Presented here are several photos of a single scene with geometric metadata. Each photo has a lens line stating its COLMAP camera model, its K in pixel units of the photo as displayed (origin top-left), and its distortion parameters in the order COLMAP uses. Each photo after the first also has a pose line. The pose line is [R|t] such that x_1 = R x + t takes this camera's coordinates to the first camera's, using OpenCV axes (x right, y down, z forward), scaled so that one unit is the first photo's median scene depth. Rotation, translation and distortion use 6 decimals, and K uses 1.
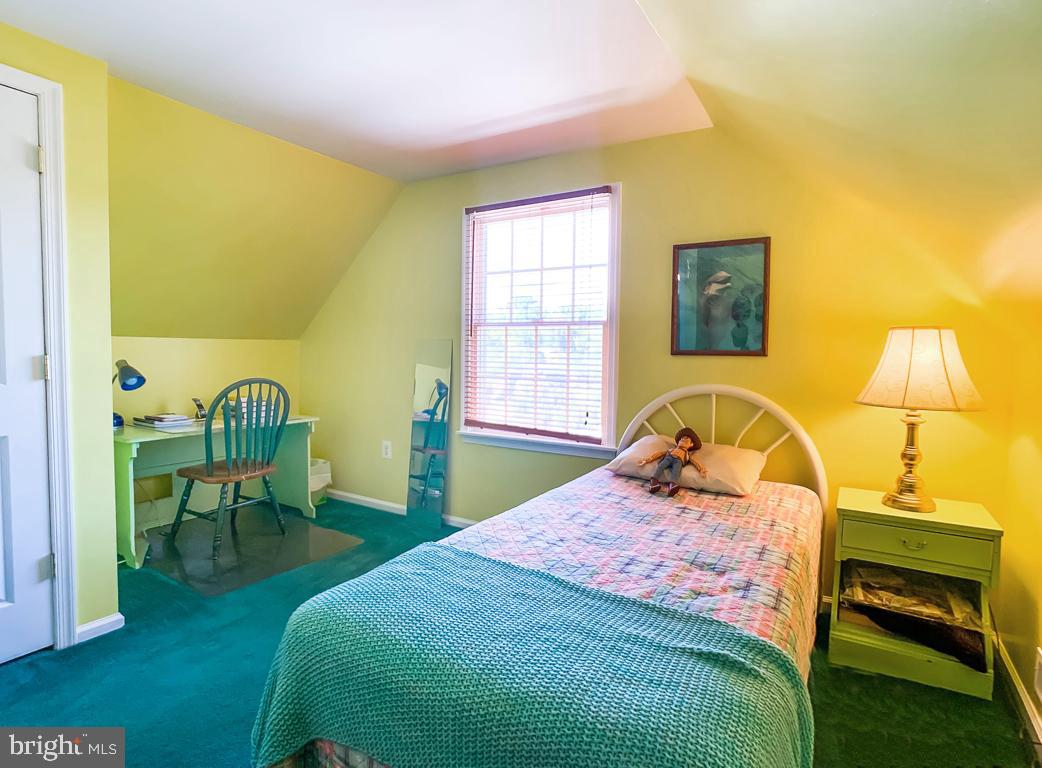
lens RADIAL K [[553.7, 0, 517.6], [0, 553.7, 382.8], [0, 0, 1]] dist [-0.065033, 0.025074]
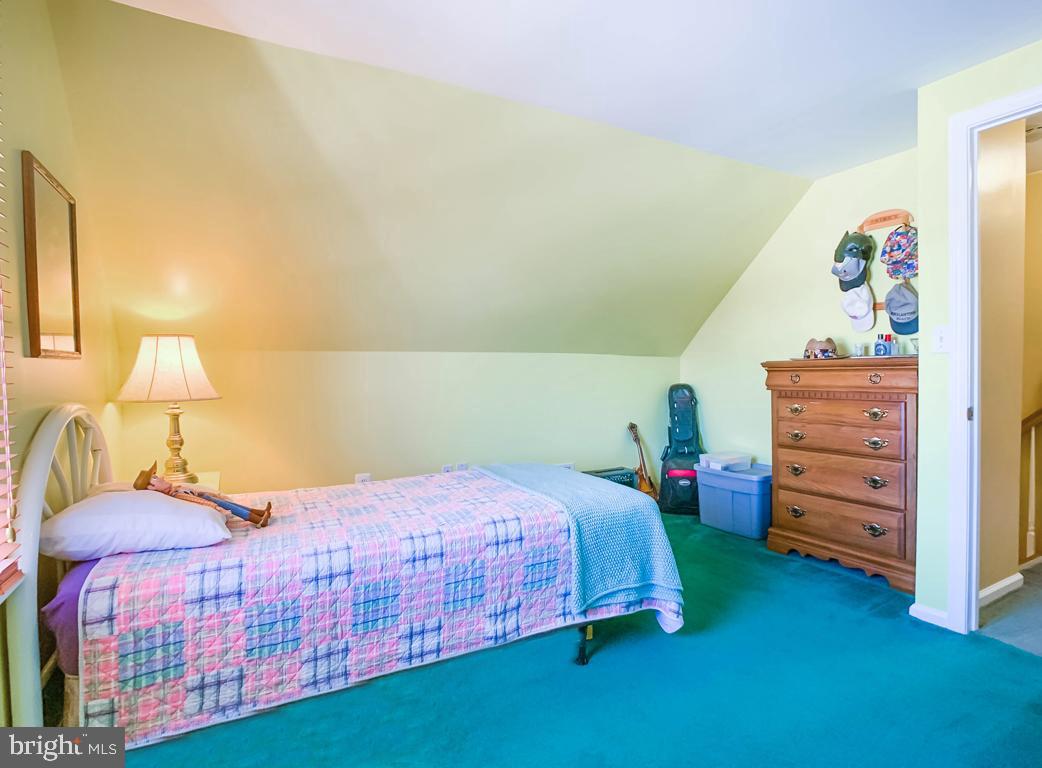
lens RADIAL K [[553.7, 0, 517.6], [0, 553.7, 382.8], [0, 0, 1]] dist [-0.065033, 0.025074]
pose [[-0.869274, -0.020664, 0.493899, -0.399357], [0.027565, 0.995545, 0.090166, -0.063431], [-0.493562, 0.091994, -0.864832, 1.271916]]
